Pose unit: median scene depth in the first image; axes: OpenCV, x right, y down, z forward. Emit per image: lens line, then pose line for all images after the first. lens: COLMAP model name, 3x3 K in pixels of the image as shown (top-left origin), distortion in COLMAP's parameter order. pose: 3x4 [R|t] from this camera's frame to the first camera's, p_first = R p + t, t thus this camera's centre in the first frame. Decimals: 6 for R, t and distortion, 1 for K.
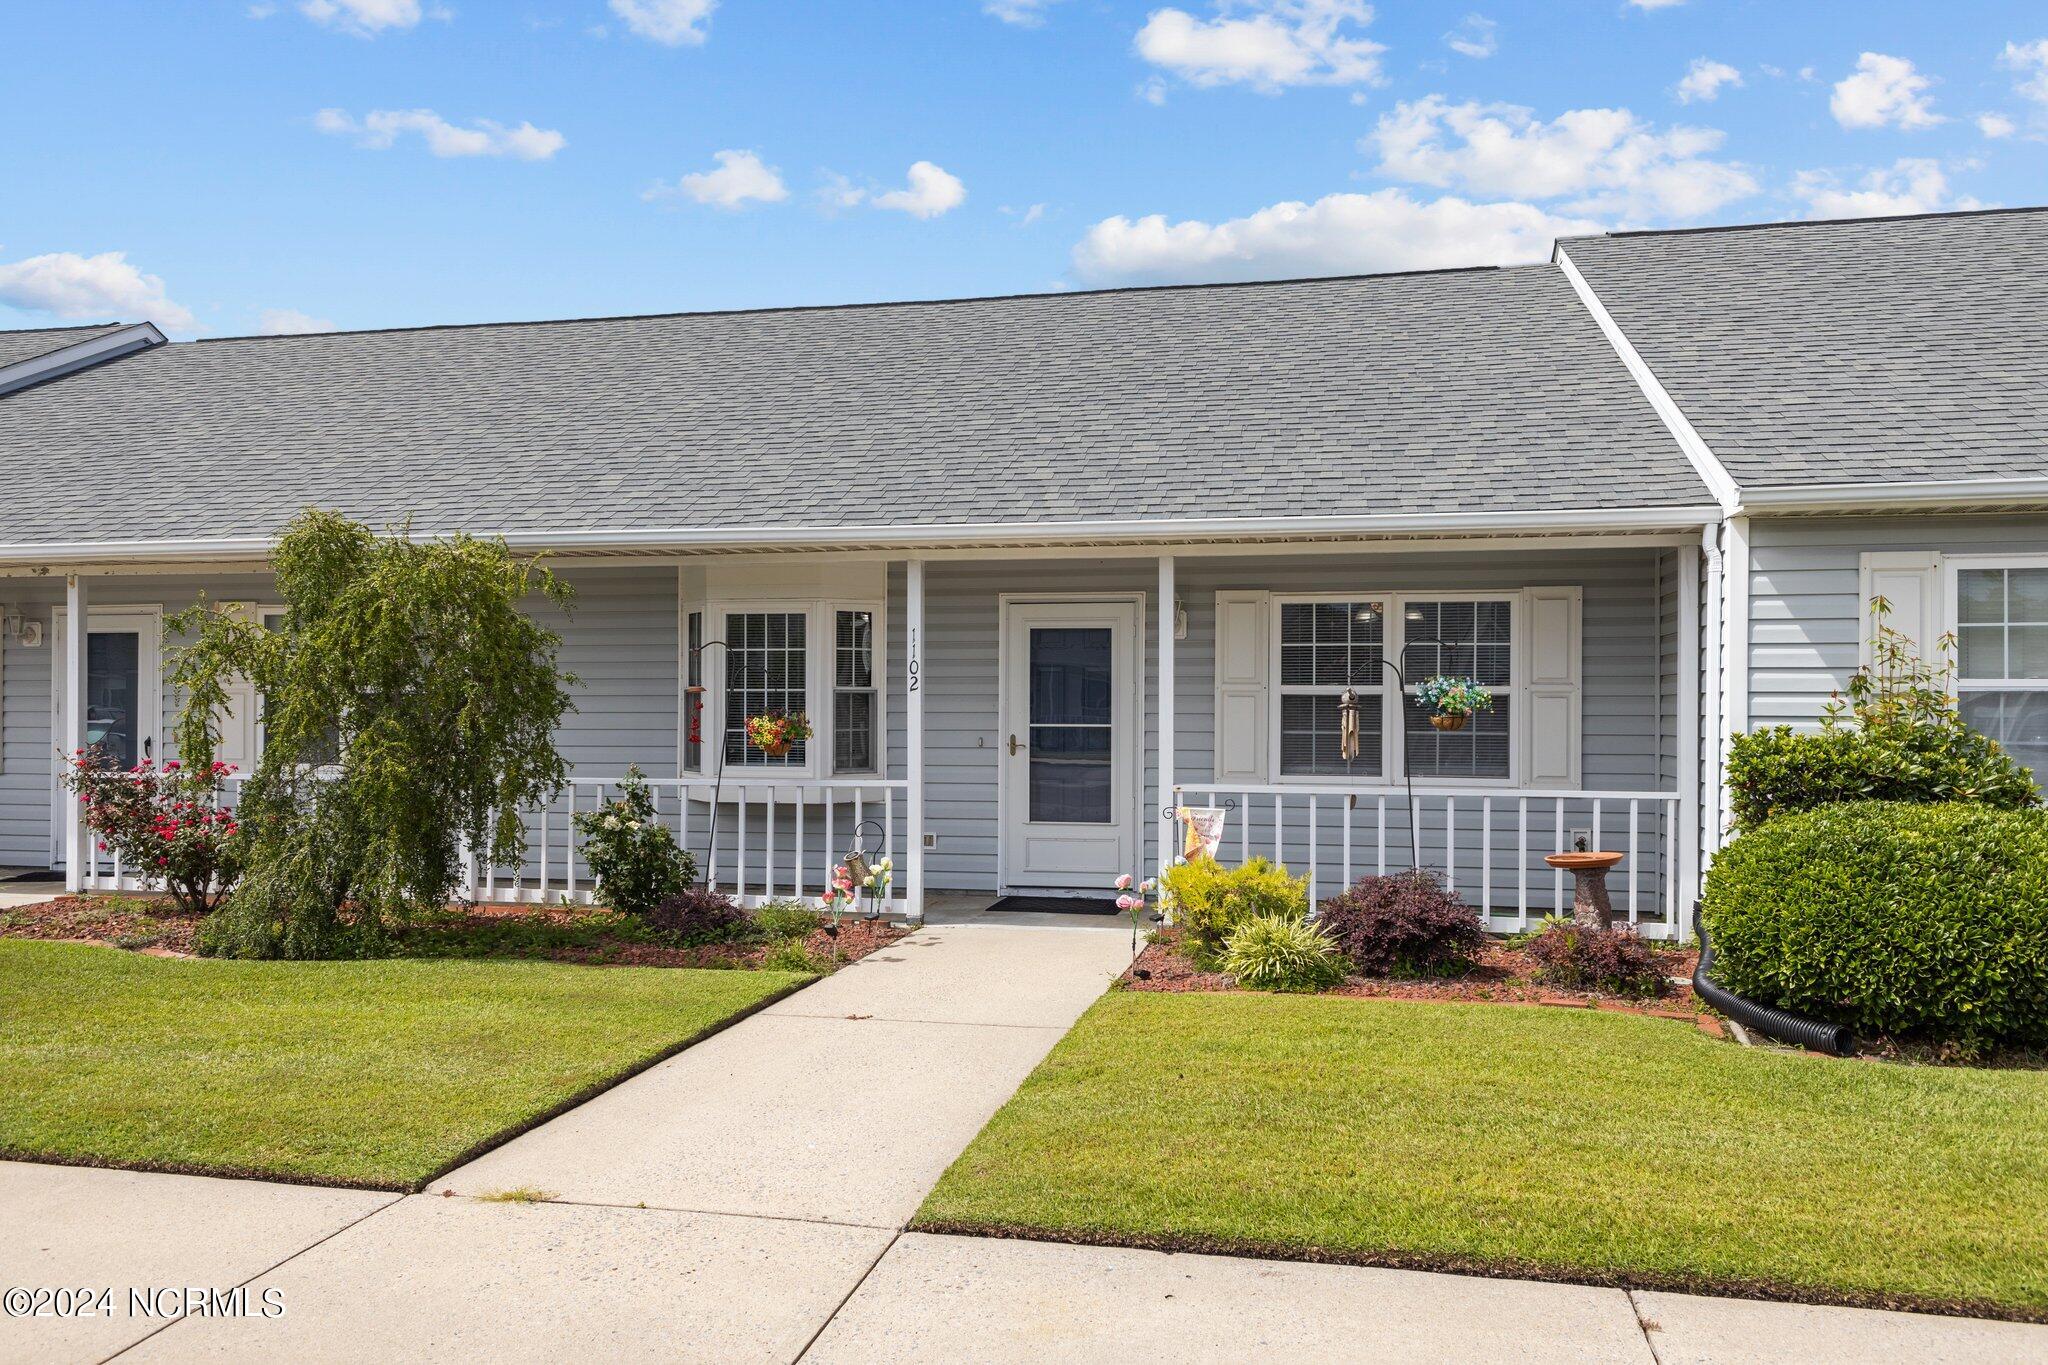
lens RADIAL K [[1493.6, 0, 1018.4], [0, 1493.6, 702.3], [0, 0, 1]] dist [0.036991, -0.022999]
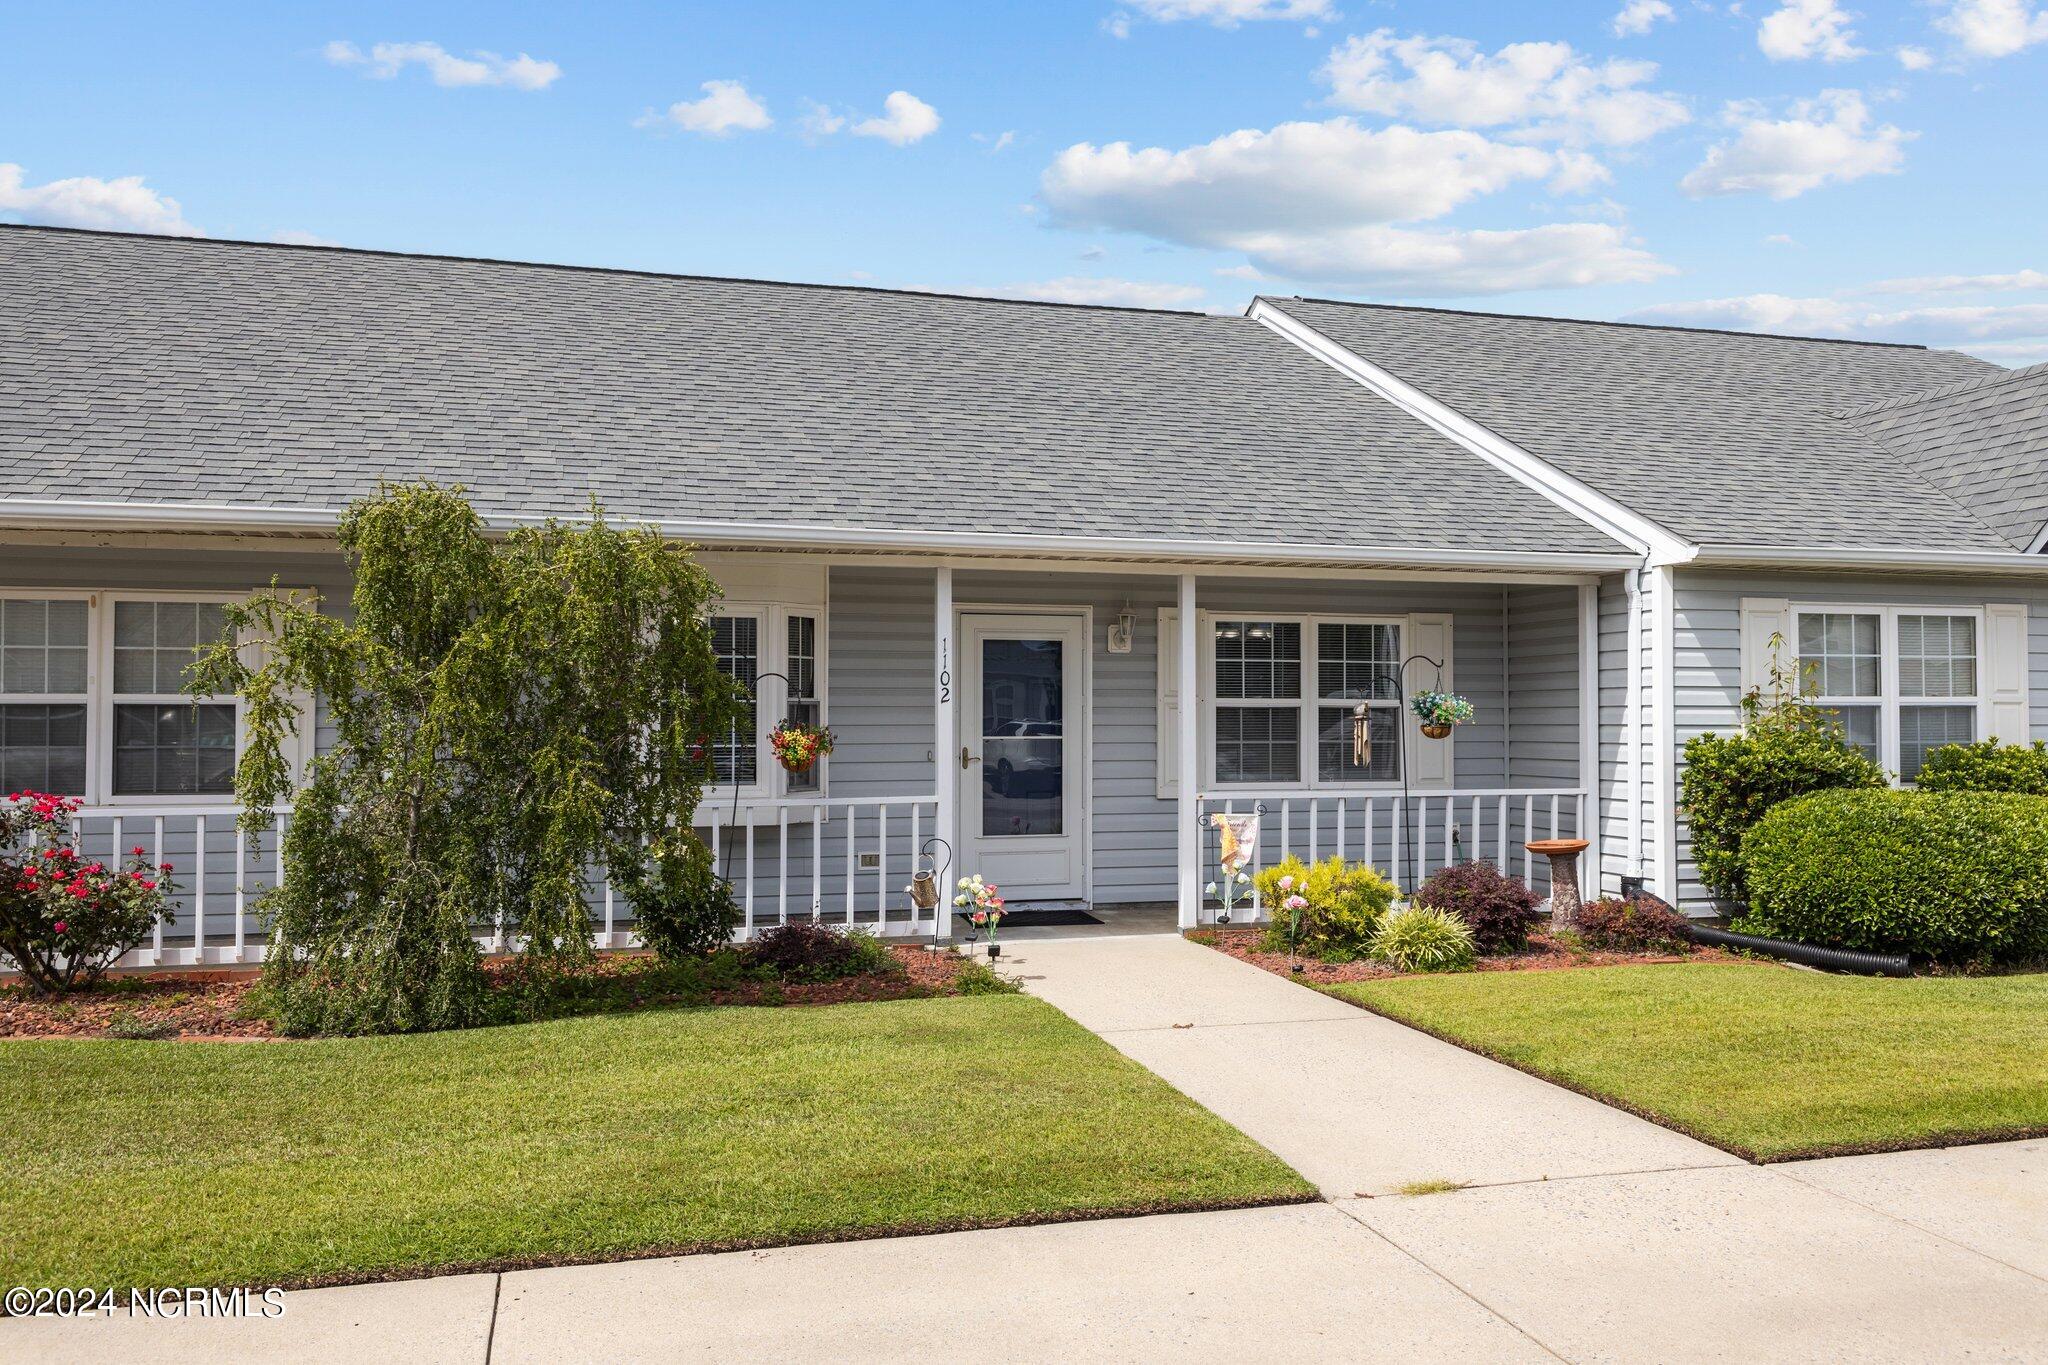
lens RADIAL K [[1596.7, 0, 1023.5], [0, 1596.7, 690.9], [0, 0, 1]] dist [0.008901, -0.002921]
pose [[0.884072, 0.005882, 0.467314, -0.550748], [0.001002, 0.999895, -0.014481, -0.000470], [-0.467350, 0.013270, 0.883973, 0.072703]]
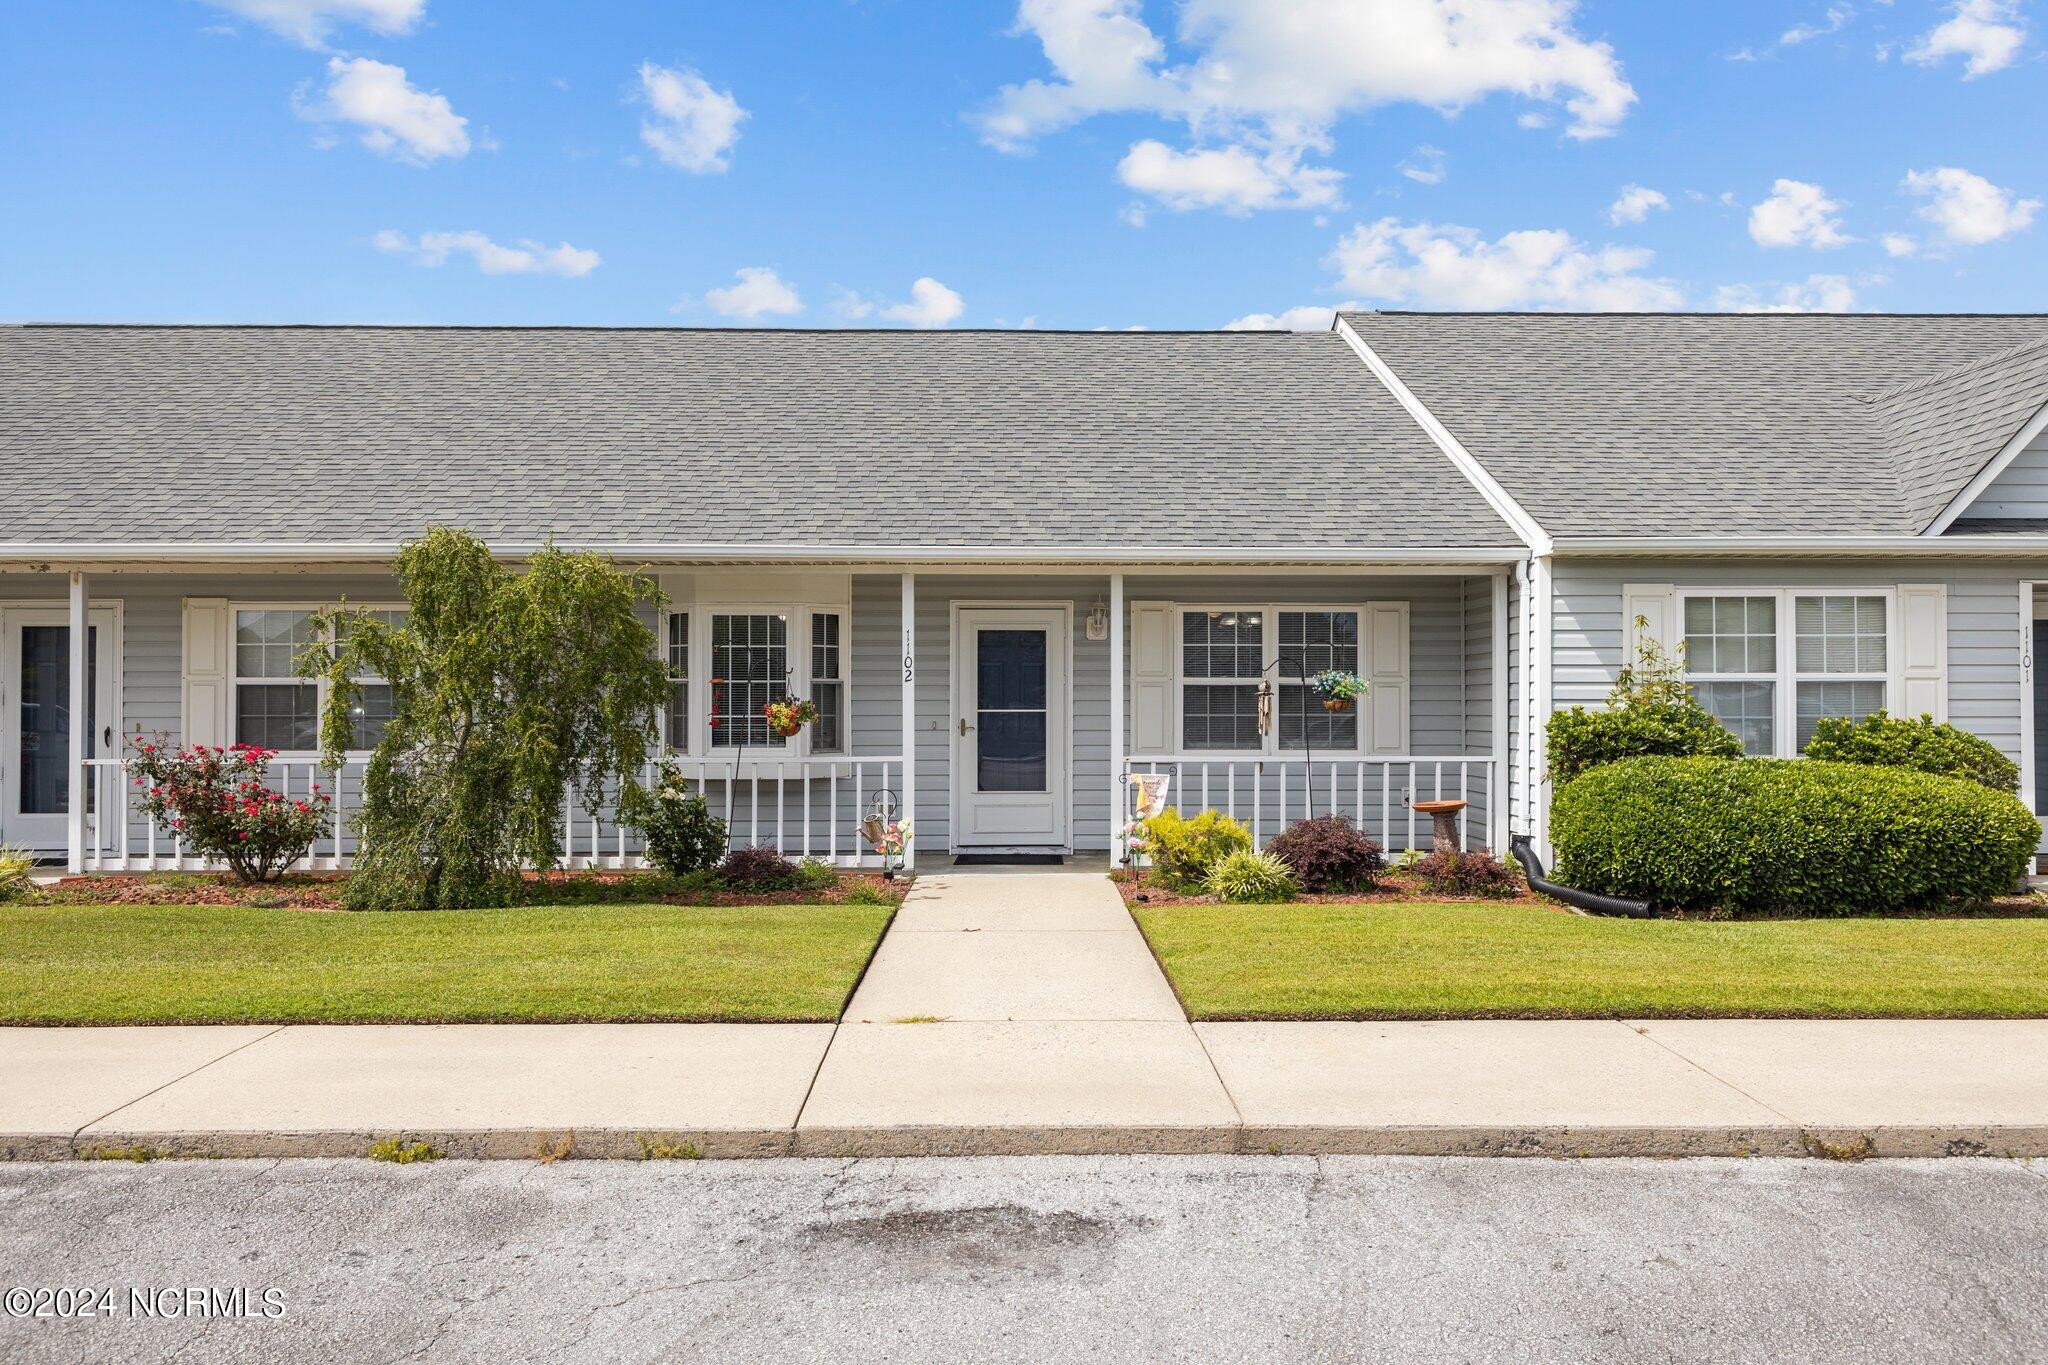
lens RADIAL K [[1540.7, 0, 1020.8], [0, 1540.7, 689.2], [0, 0, 1]] dist [0.016085, 0.005664]
pose [[0.973024, -0.001063, 0.230701, -0.291880], [0.002357, 0.999983, -0.005333, 0.005592], [-0.230691, 0.005733, 0.973010, -0.250806]]
